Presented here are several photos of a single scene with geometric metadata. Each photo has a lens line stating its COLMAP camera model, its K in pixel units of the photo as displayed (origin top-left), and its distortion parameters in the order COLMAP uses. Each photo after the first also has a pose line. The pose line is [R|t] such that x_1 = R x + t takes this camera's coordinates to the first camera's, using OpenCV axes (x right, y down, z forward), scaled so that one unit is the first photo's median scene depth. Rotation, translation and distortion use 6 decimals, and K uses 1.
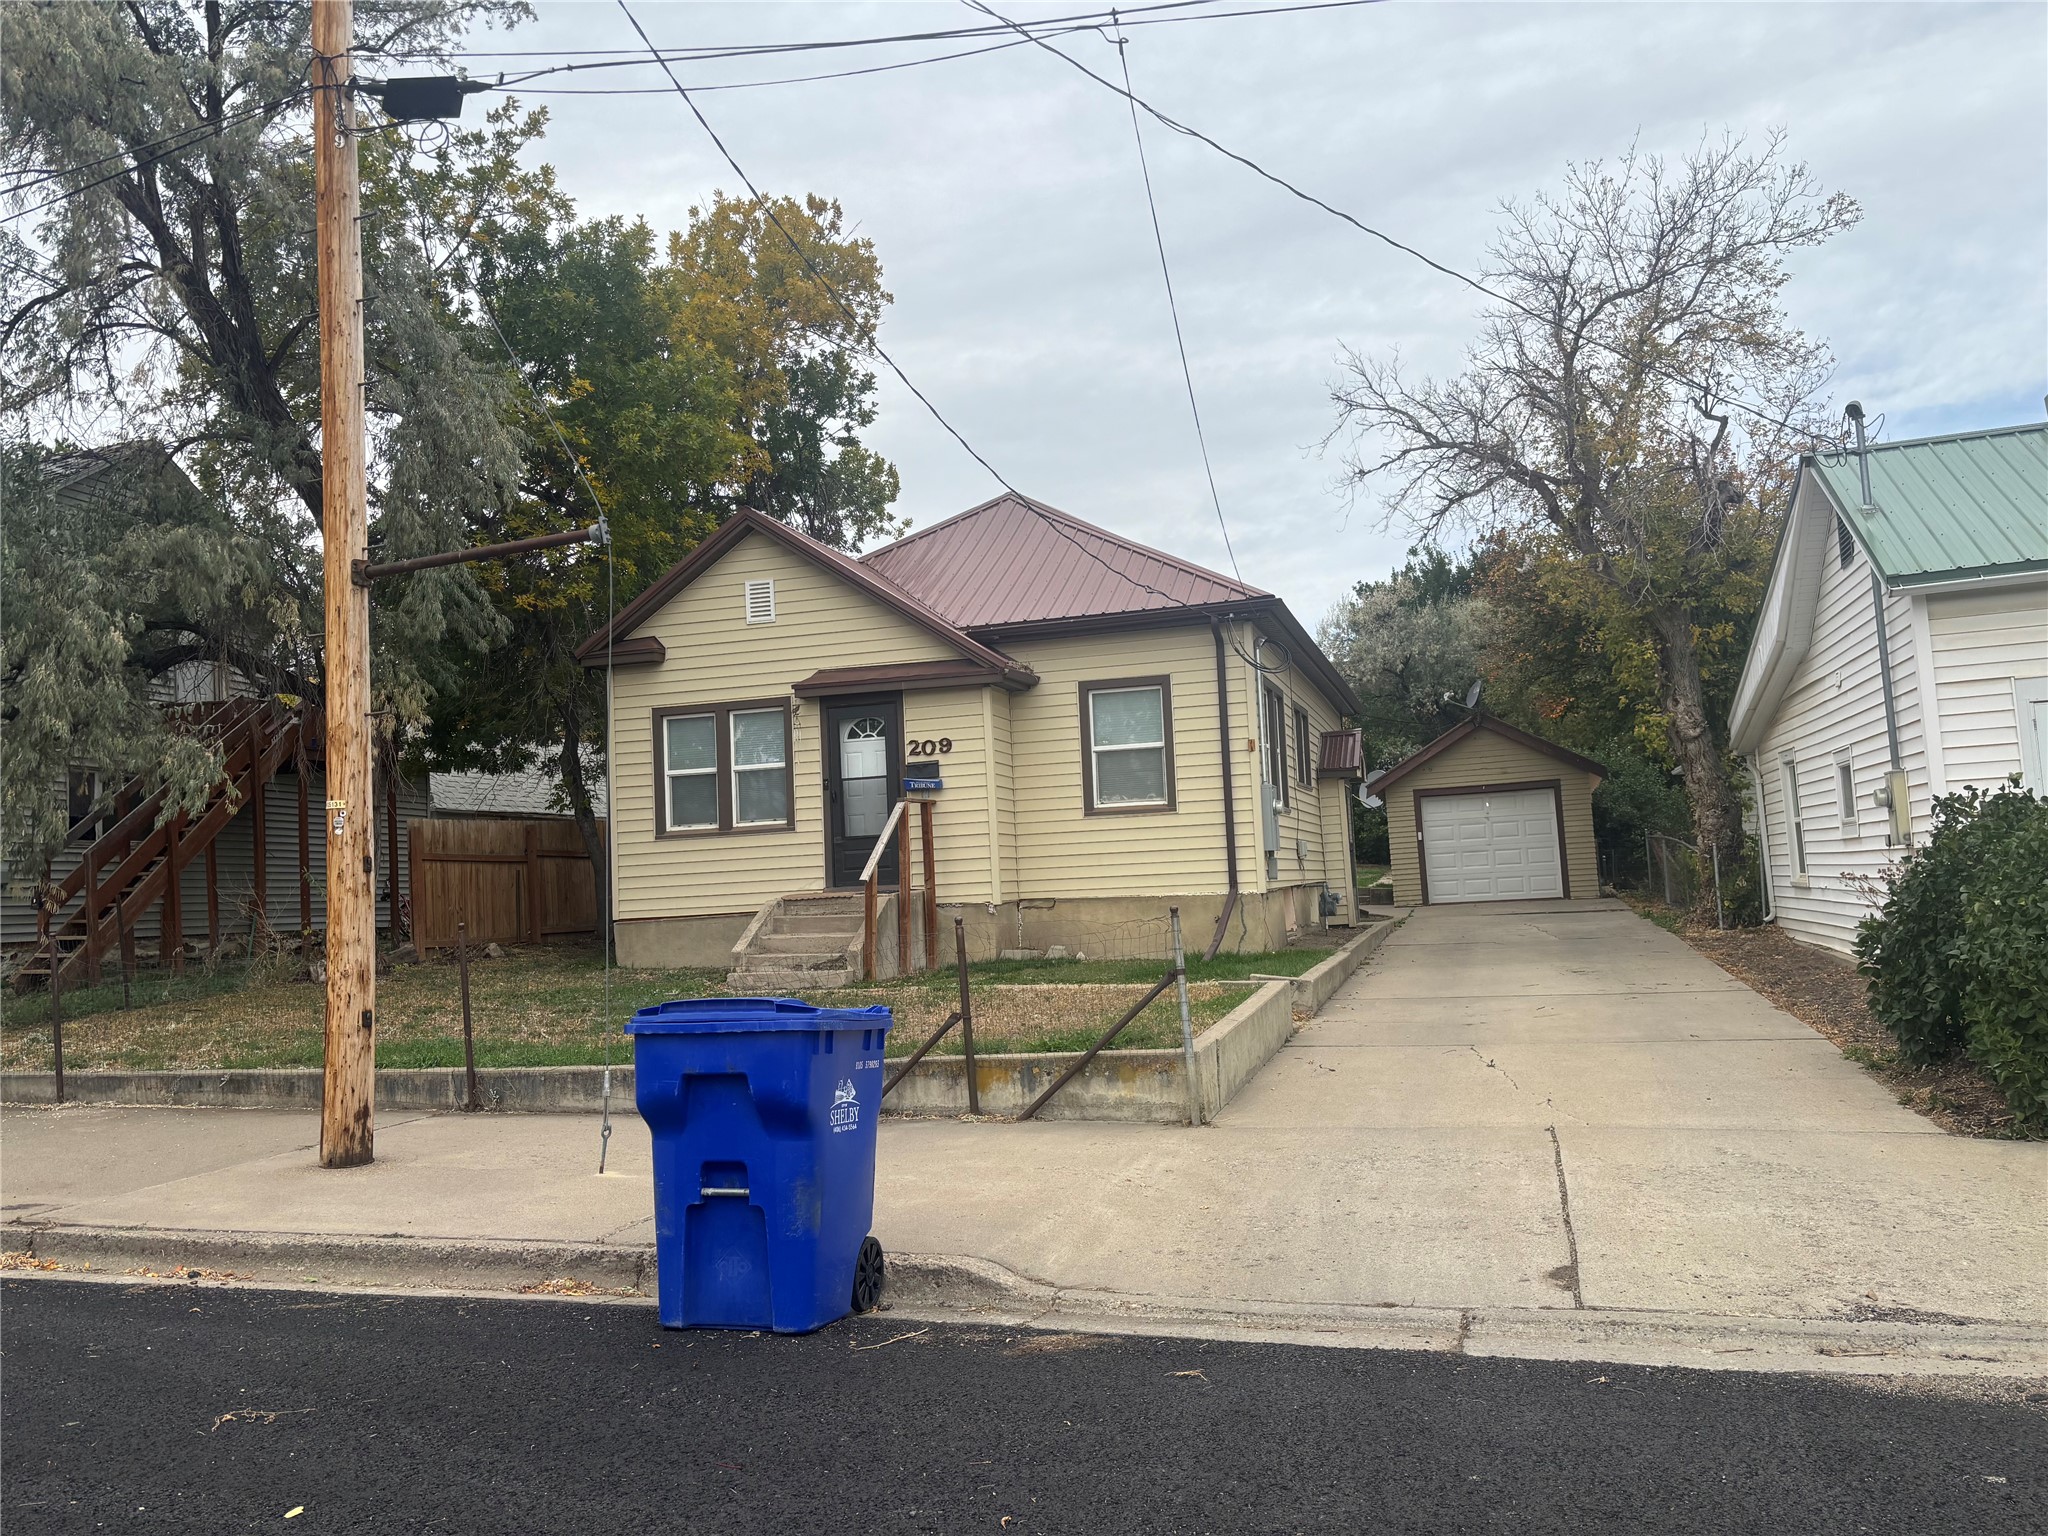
lens RADIAL K [[1556.5, 0, 1030.4], [0, 1556.5, 772.2], [0, 0, 1]] dist [-0.002090, 0.039242]
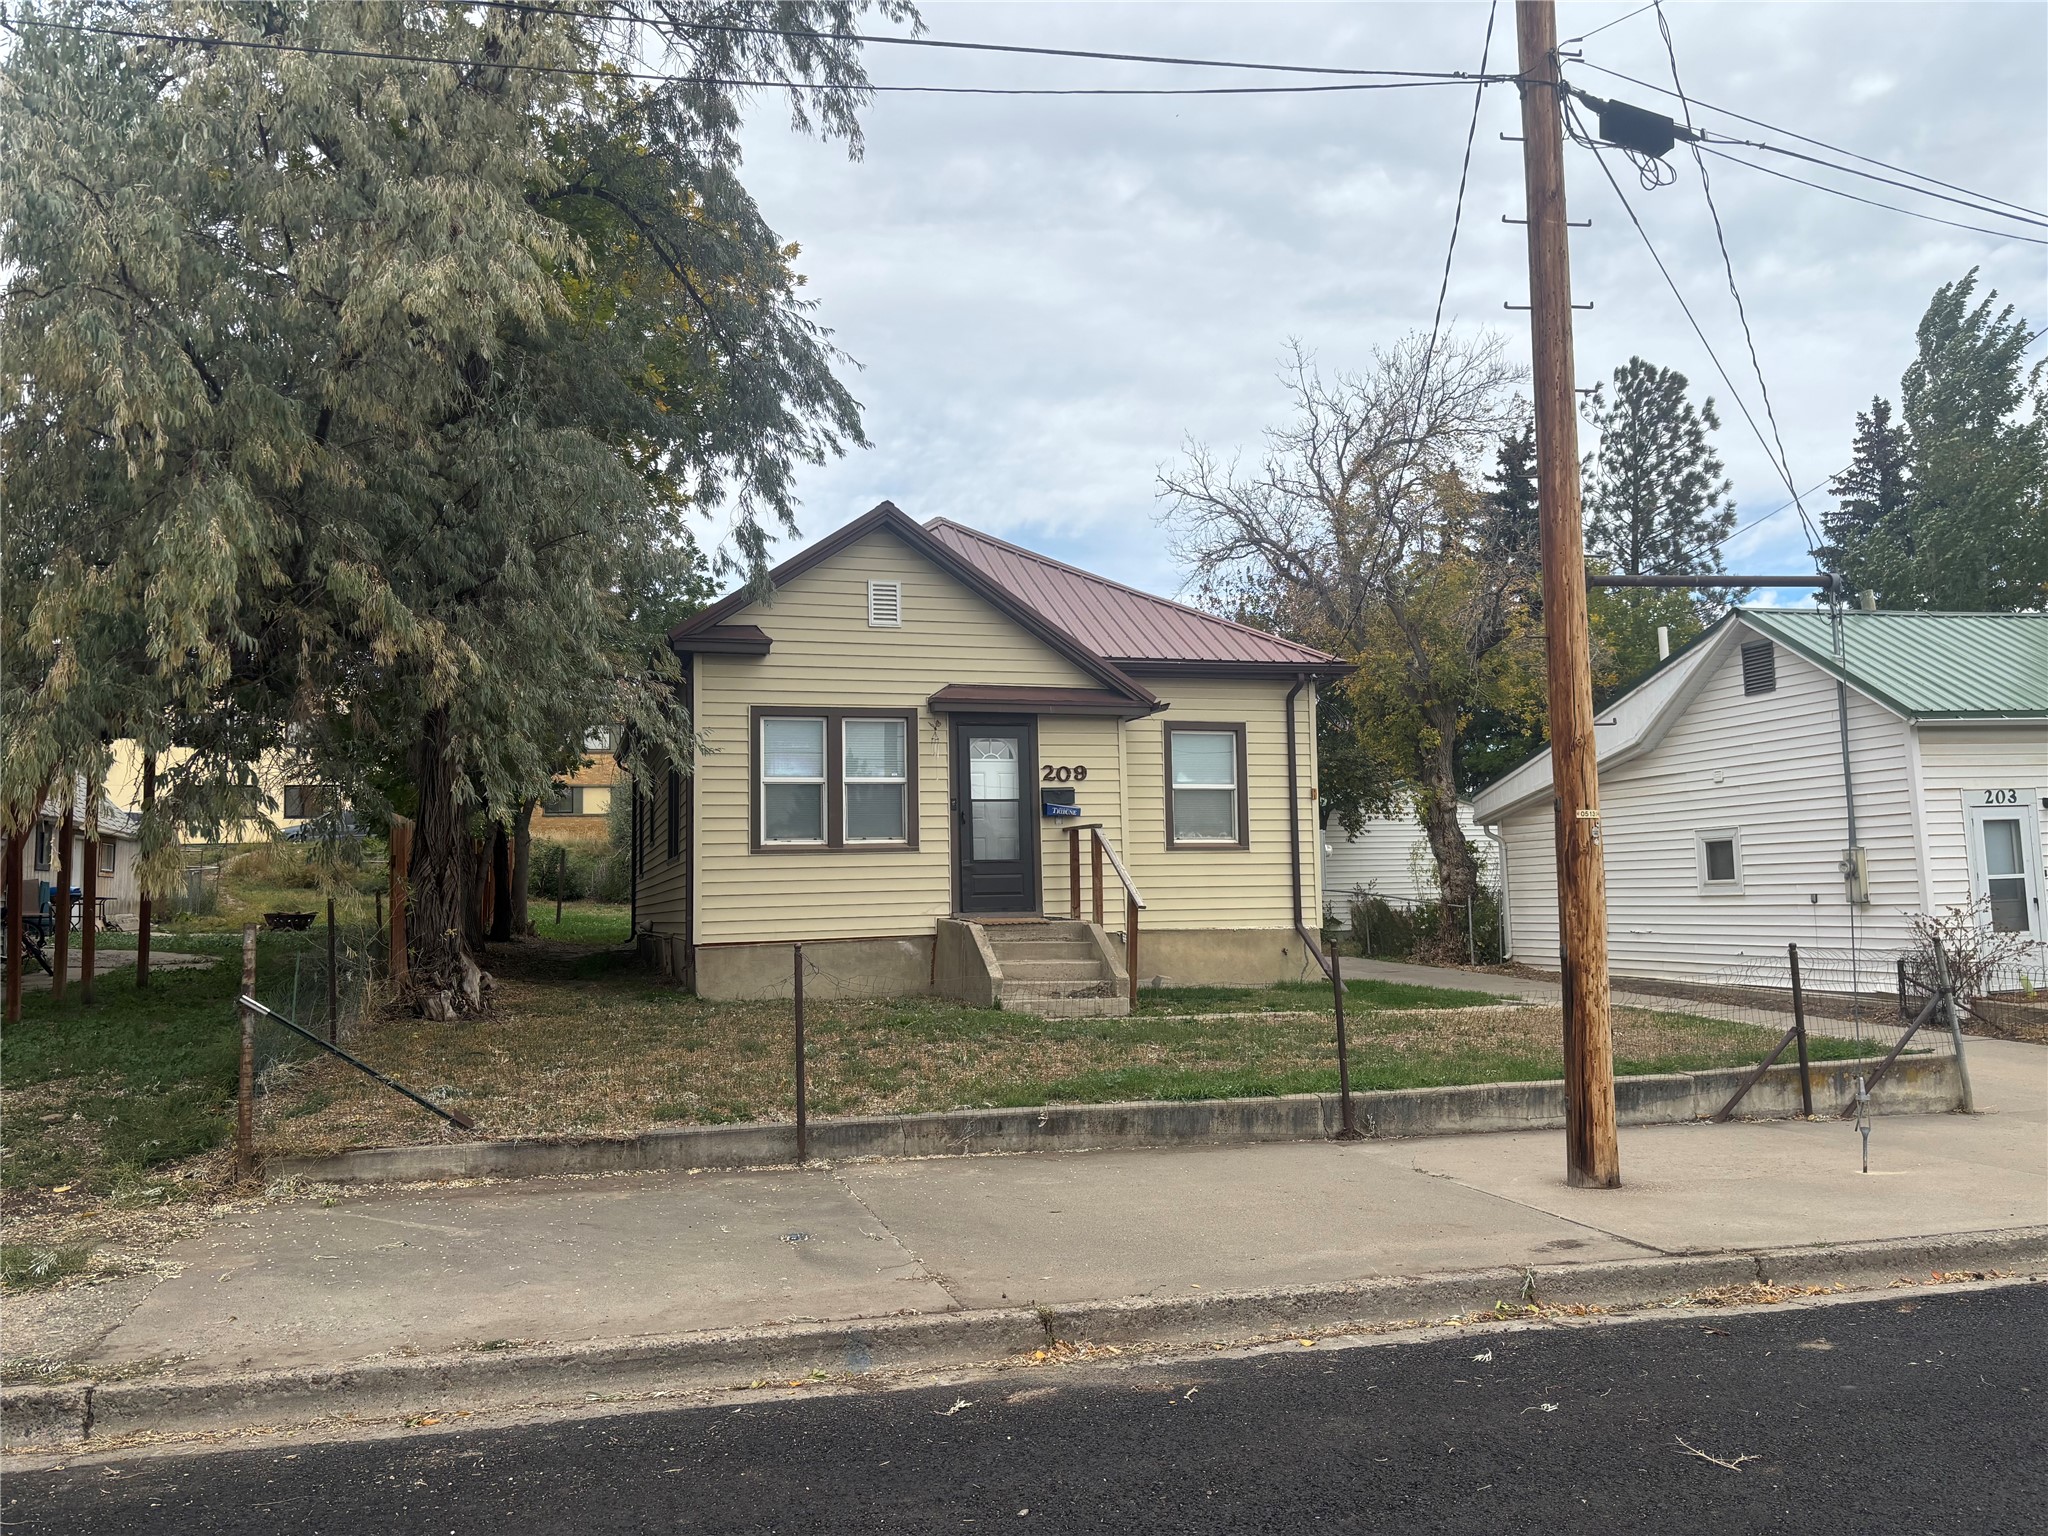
lens RADIAL K [[1556.7, 0, 1022.8], [0, 1556.7, 740.9], [0, 0, 1]] dist [0.087031, -0.119410]
pose [[0.837066, 0.085476, 0.540383, -0.623774], [-0.058919, 0.996060, -0.066287, 0.030384], [-0.543920, 0.023648, 0.838804, 0.178474]]
